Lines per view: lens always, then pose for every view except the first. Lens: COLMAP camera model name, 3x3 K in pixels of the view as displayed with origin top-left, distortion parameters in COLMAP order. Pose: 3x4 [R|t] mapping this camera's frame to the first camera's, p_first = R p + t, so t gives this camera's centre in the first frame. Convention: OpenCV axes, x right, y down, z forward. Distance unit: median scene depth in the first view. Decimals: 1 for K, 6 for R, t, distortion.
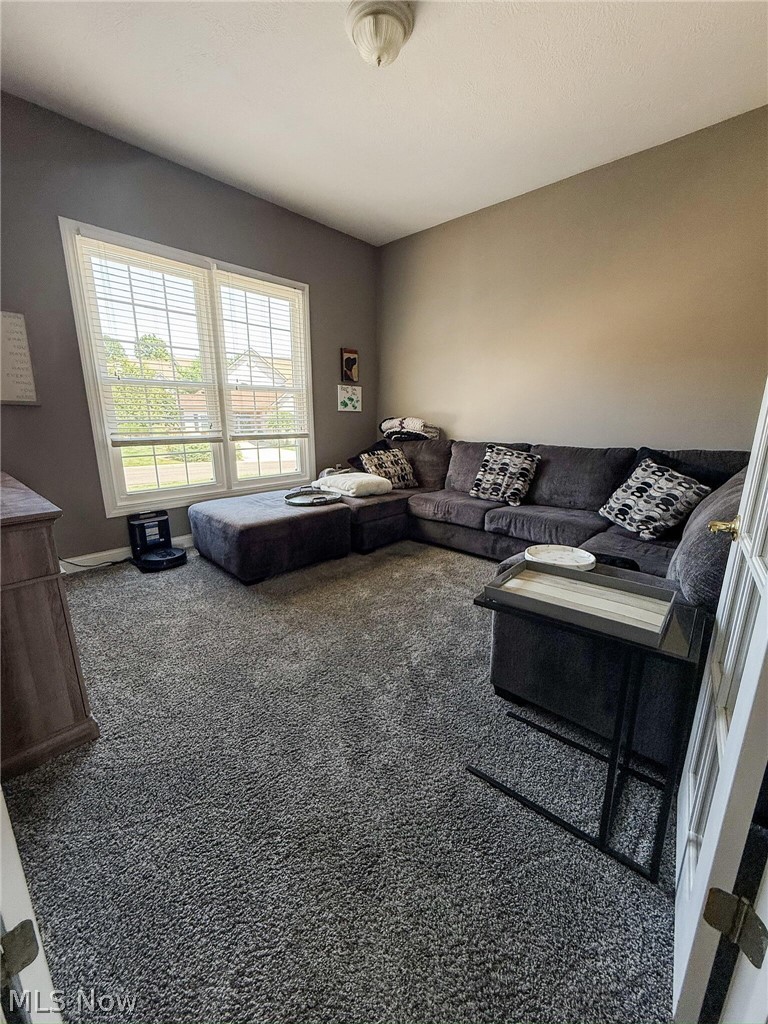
lens RADIAL K [[407.6, 0, 377.6], [0, 407.6, 512.3], [0, 0, 1]] dist [-0.007713, 0.000008]
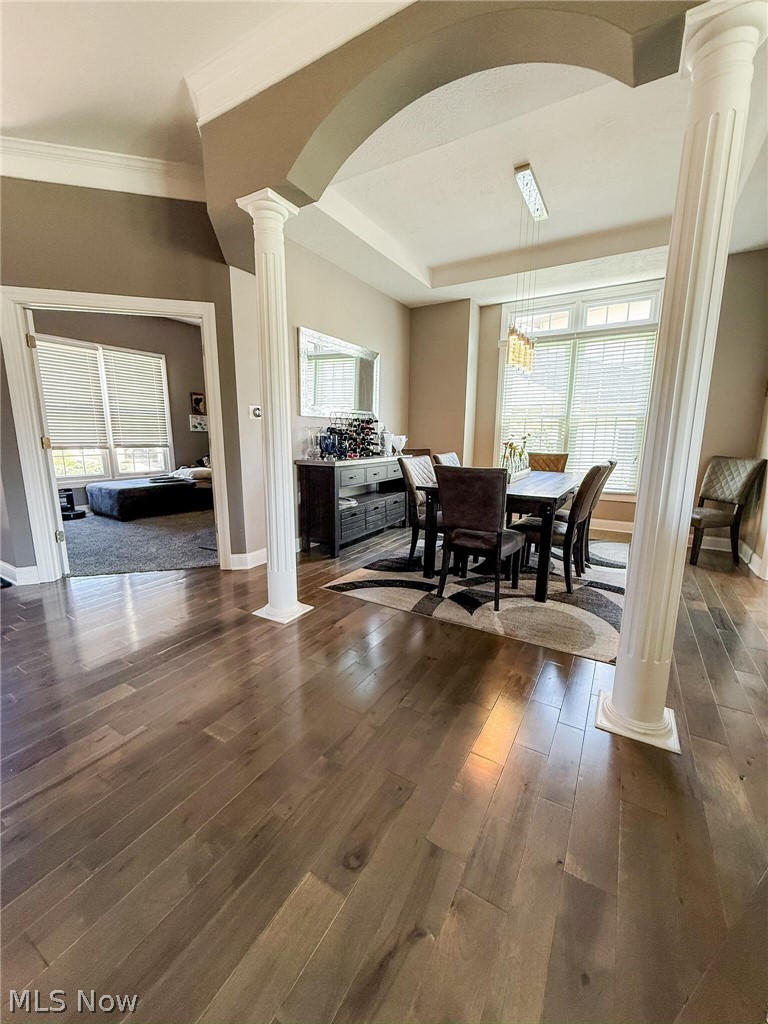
lens RADIAL K [[407.6, 0, 390.8], [0, 407.6, 516.2], [0, 0, 1]] dist [-0.007713, 0.000008]
pose [[0.972231, -0.038922, 0.230762, 0.317539], [0.047892, 0.998294, -0.033393, 0.192799], [-0.229068, 0.043517, 0.972437, -0.788098]]
